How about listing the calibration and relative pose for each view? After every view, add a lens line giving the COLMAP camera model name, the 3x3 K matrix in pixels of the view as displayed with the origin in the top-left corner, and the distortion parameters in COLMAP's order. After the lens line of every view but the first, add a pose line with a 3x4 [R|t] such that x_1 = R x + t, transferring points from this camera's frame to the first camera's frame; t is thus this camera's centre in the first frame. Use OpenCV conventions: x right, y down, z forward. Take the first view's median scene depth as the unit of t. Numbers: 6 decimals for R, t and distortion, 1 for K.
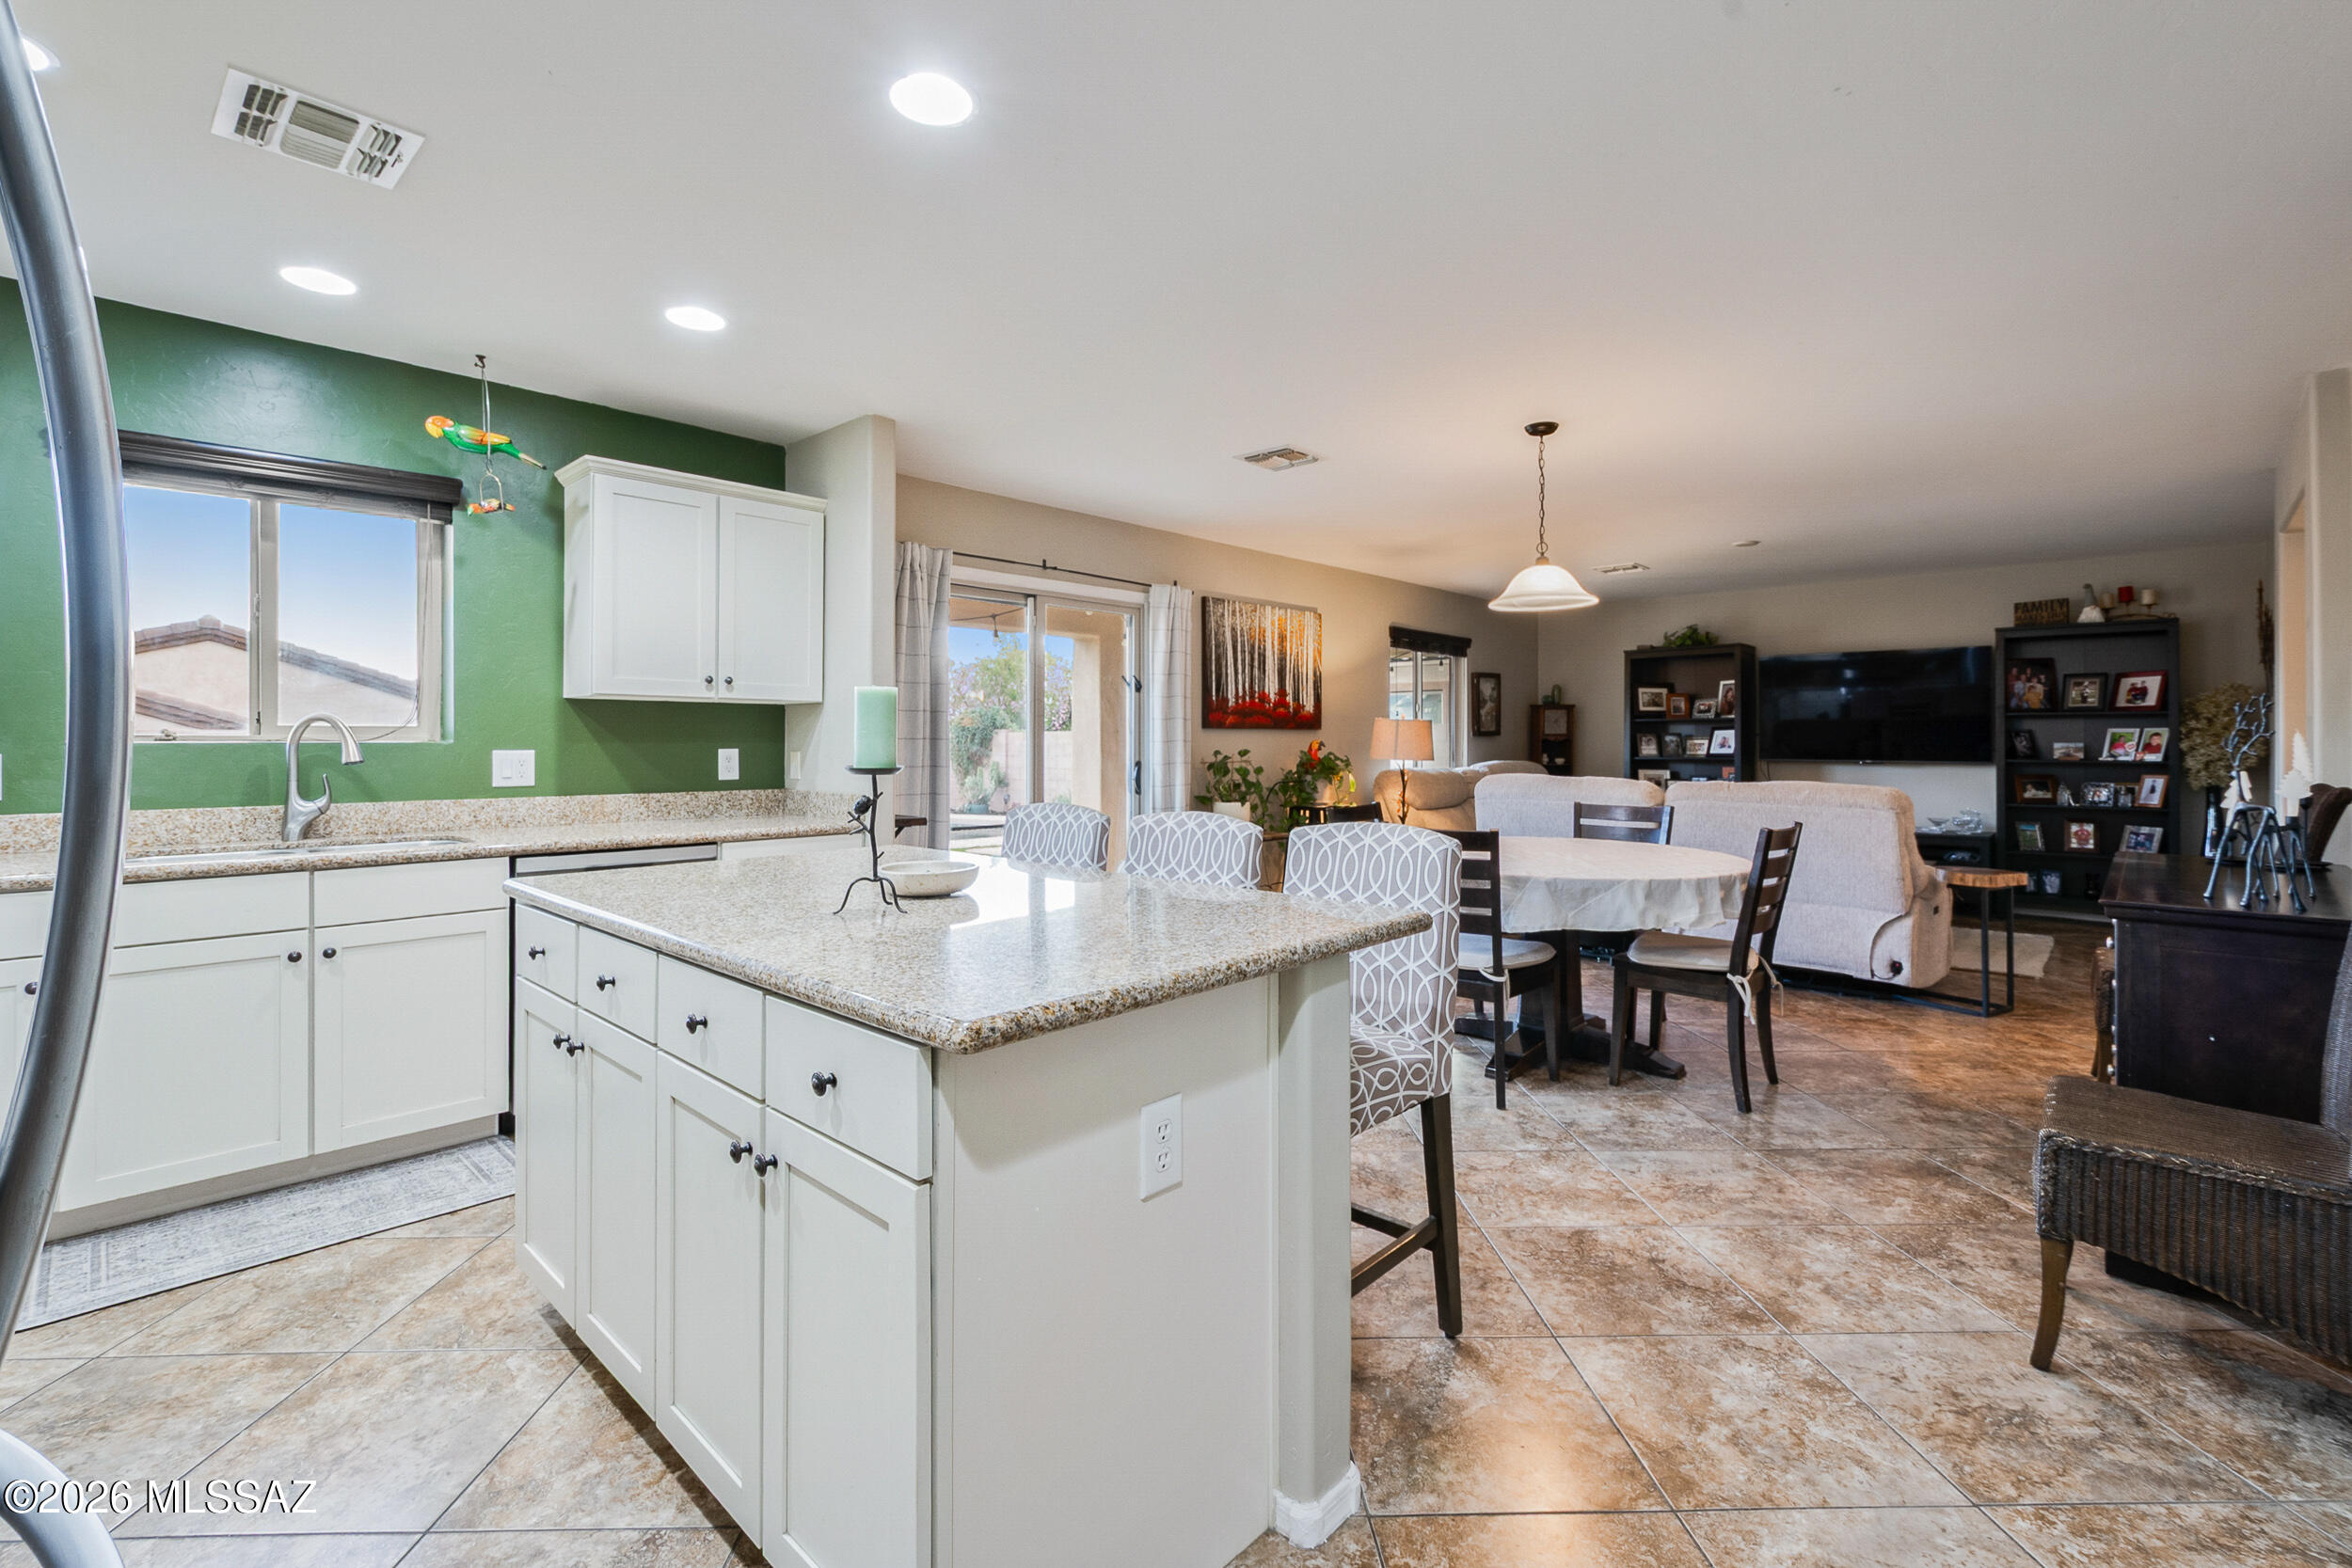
lens RADIAL K [[1037.3, 0, 1171.2], [0, 1037.3, 746.9], [0, 0, 1]] dist [0.010619, -0.000614]
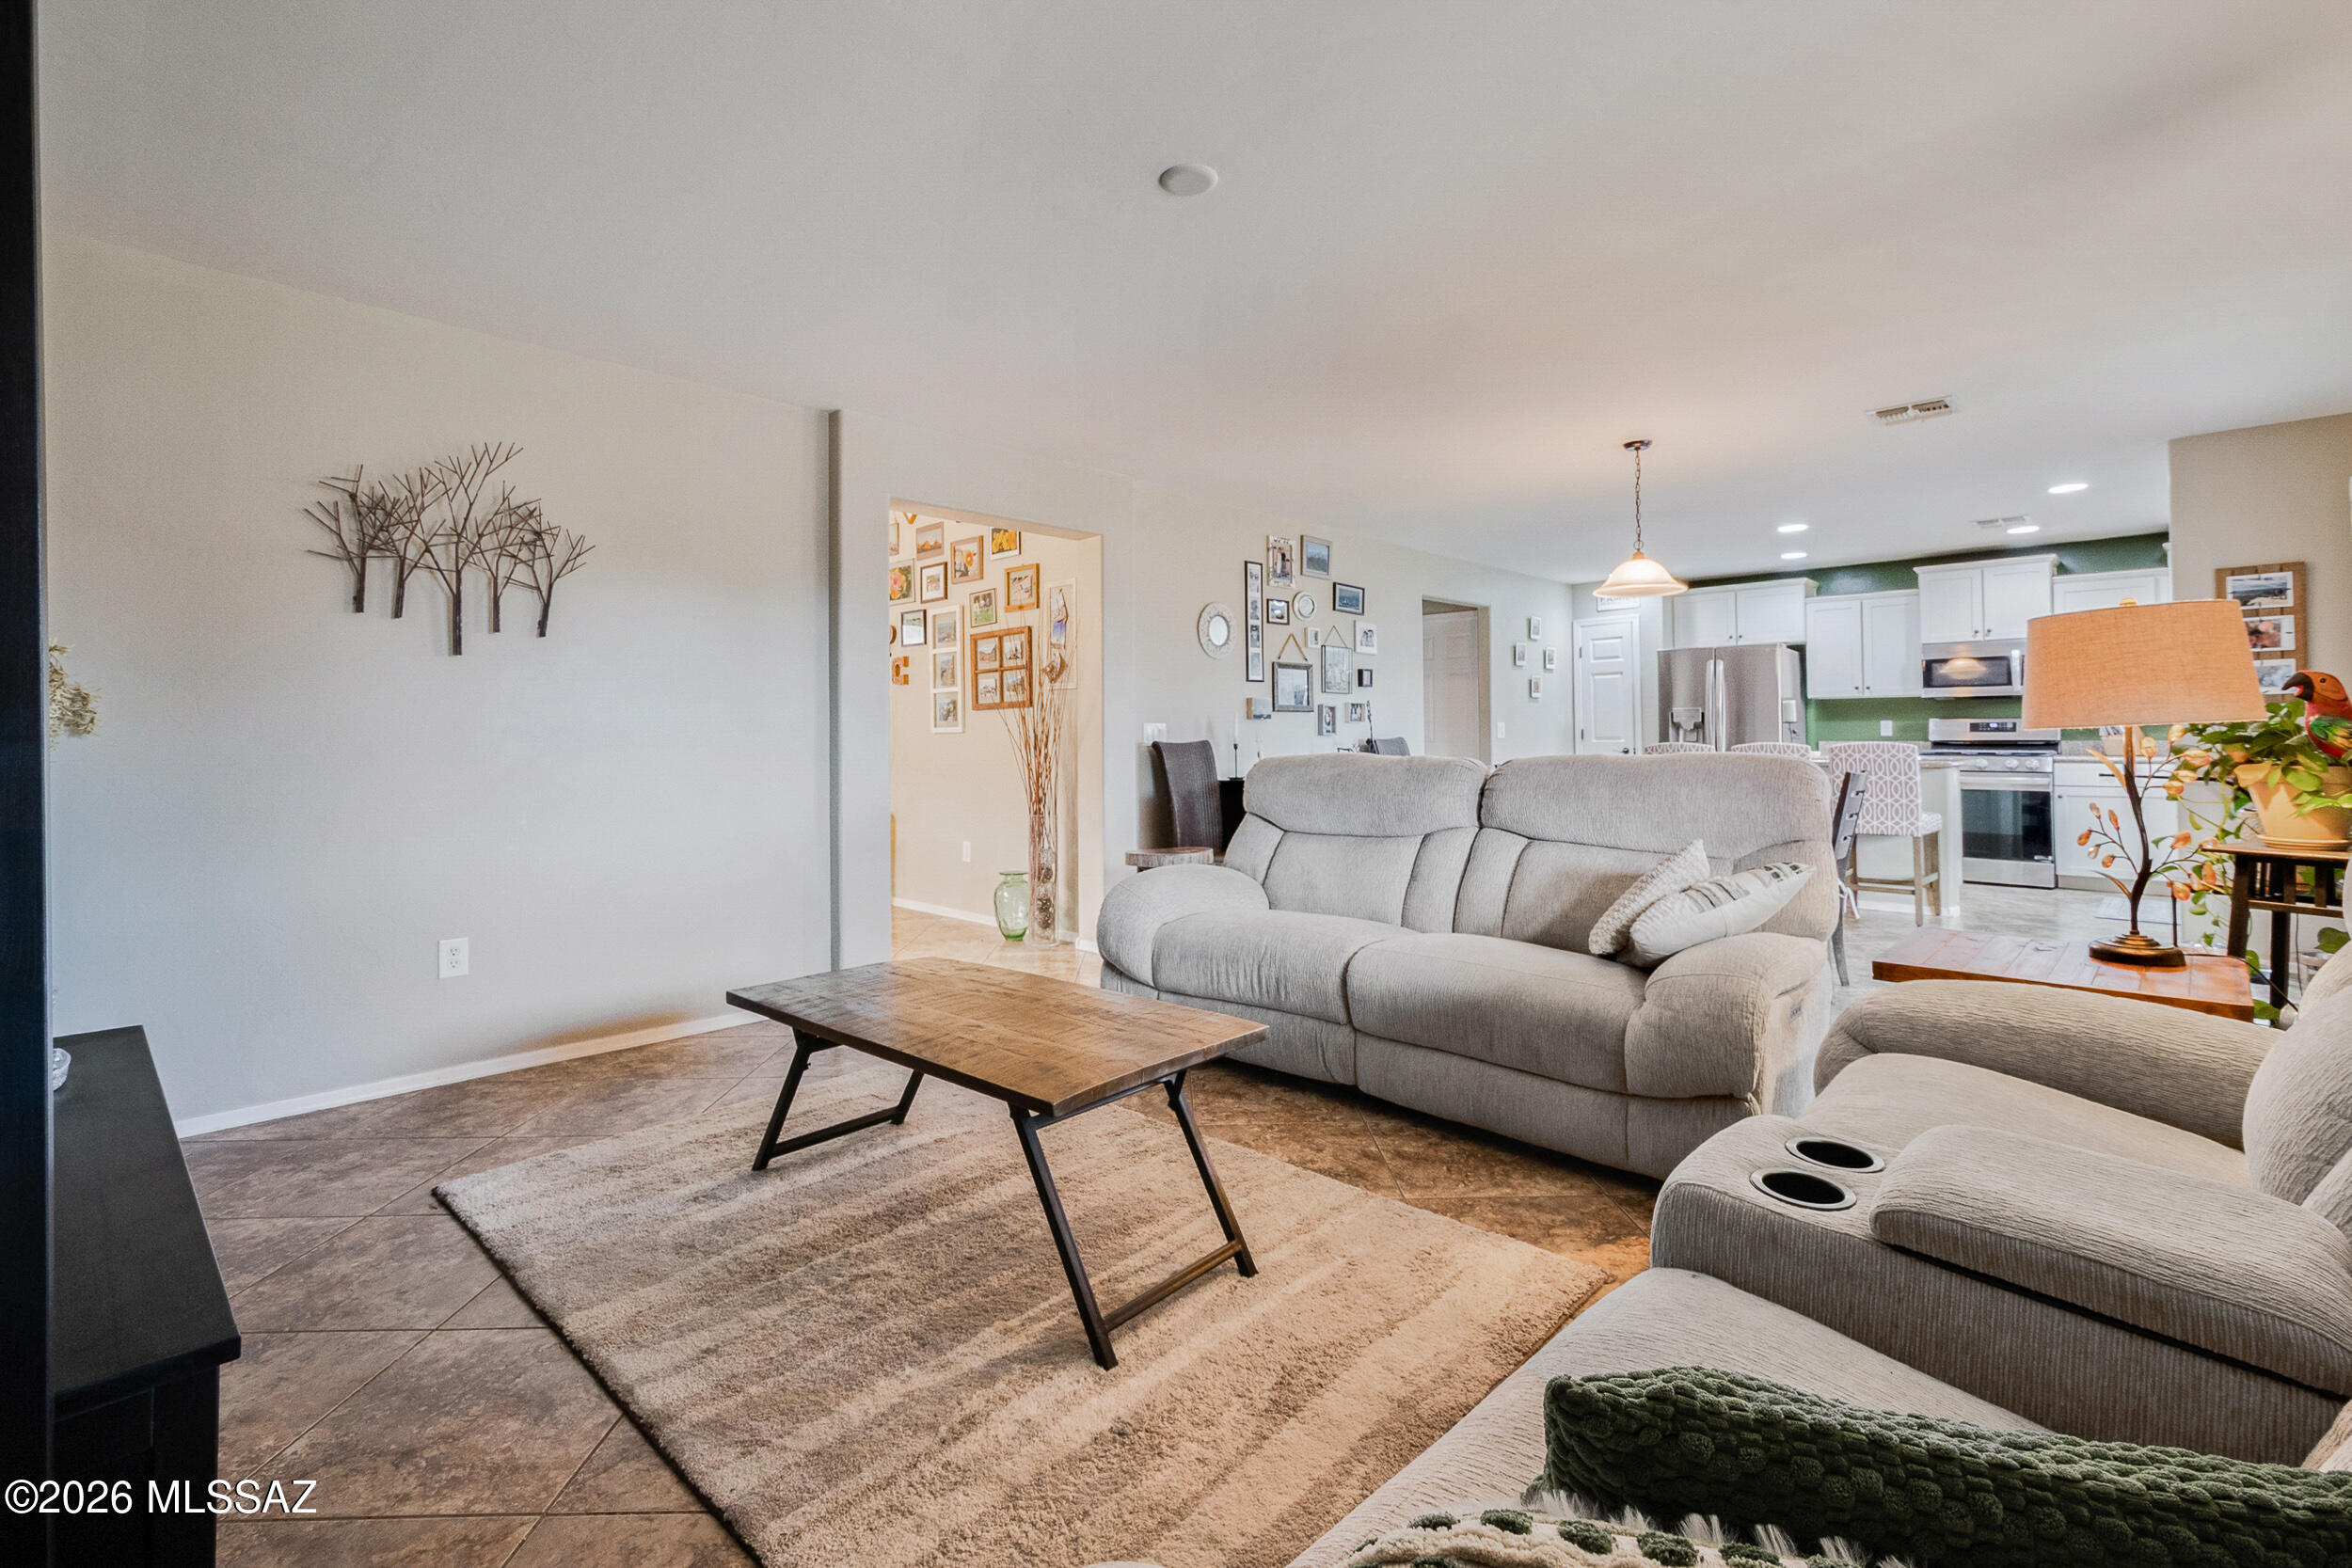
lens RADIAL K [[1043.7, 0, 1170.2], [0, 1043.7, 710.4], [0, 0, 1]] dist [0.008620, -0.000108]
pose [[-0.999921, 0.007703, 0.009963, 0.832121], [0.007485, 0.999736, -0.021742, 0.019163], [-0.010127, -0.021666, -0.999714, 2.068307]]
